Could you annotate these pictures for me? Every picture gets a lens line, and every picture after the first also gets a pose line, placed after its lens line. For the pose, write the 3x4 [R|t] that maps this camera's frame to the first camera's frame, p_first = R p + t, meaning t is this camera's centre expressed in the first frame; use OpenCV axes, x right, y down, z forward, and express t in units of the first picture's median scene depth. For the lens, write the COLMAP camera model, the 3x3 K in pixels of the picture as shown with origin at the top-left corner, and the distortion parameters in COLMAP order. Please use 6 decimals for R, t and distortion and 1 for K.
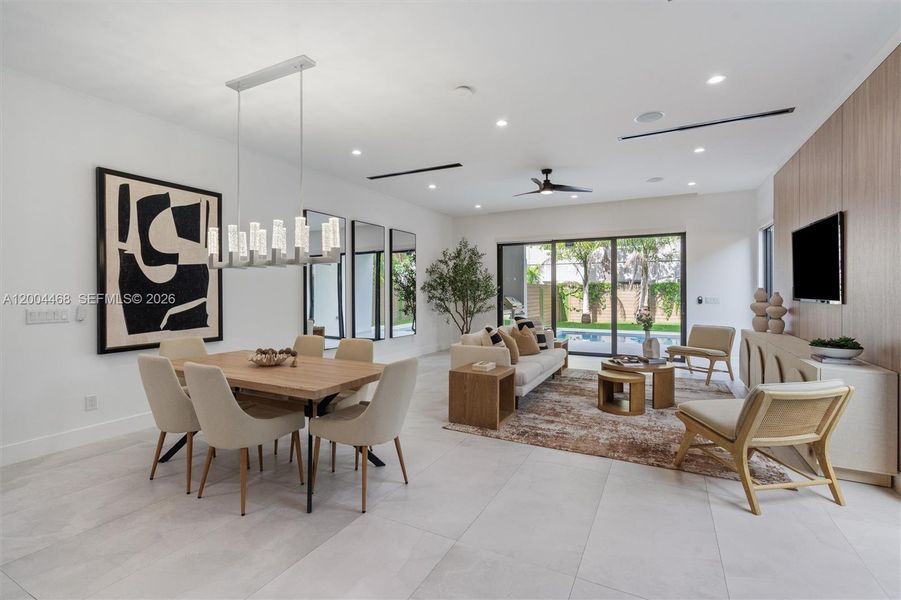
lens RADIAL K [[412.1, 0, 450.5], [0, 412.1, 300.0], [0, 0, 1]] dist [-0.027815, 0.000086]
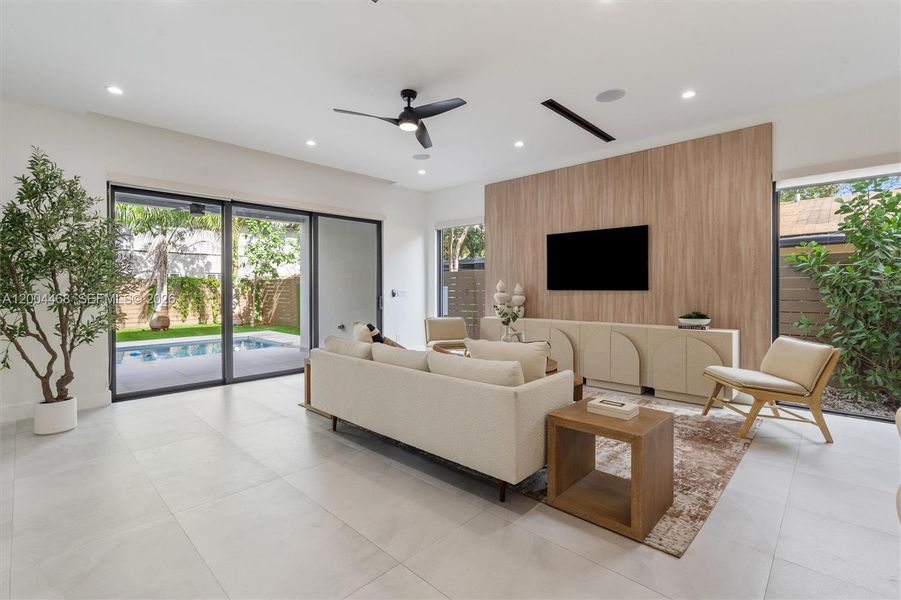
lens RADIAL K [[412.1, 0, 450.5], [0, 412.1, 300.0], [0, 0, 1]] dist [-0.027815, 0.000086]
pose [[0.277555, -0.029226, 0.960265, -0.367098], [0.025134, 0.999416, 0.023153, -0.004300], [-0.960381, 0.017710, 0.278127, 0.762805]]
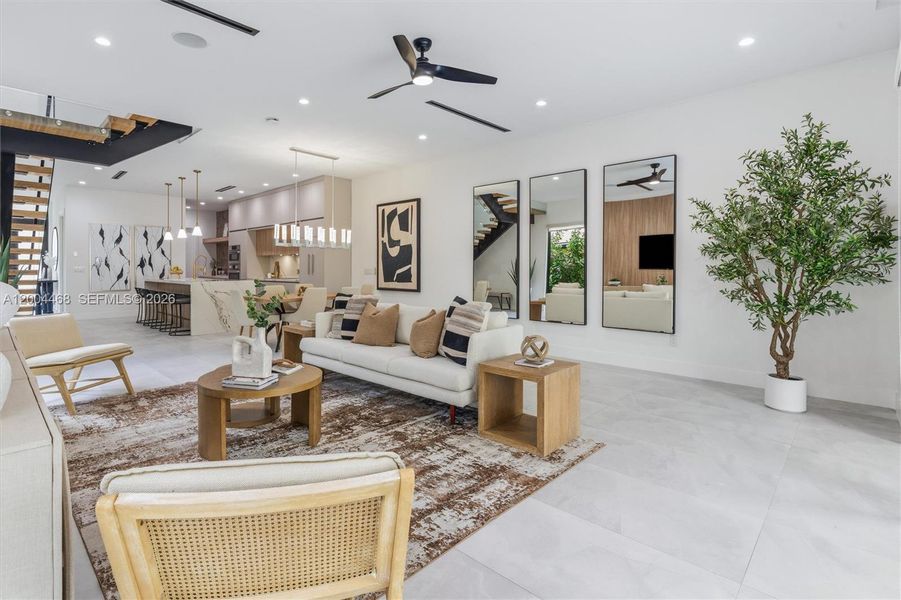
lens RADIAL K [[439.0, 0, 450.7], [0, 439.0, 266.3], [0, 0, 1]] dist [-0.001100, -0.000040]
pose [[-0.268656, 0.003858, -0.963229, 0.787608], [-0.017882, 0.999800, 0.008992, -0.012985], [0.963070, 0.019640, -0.268533, 1.207812]]
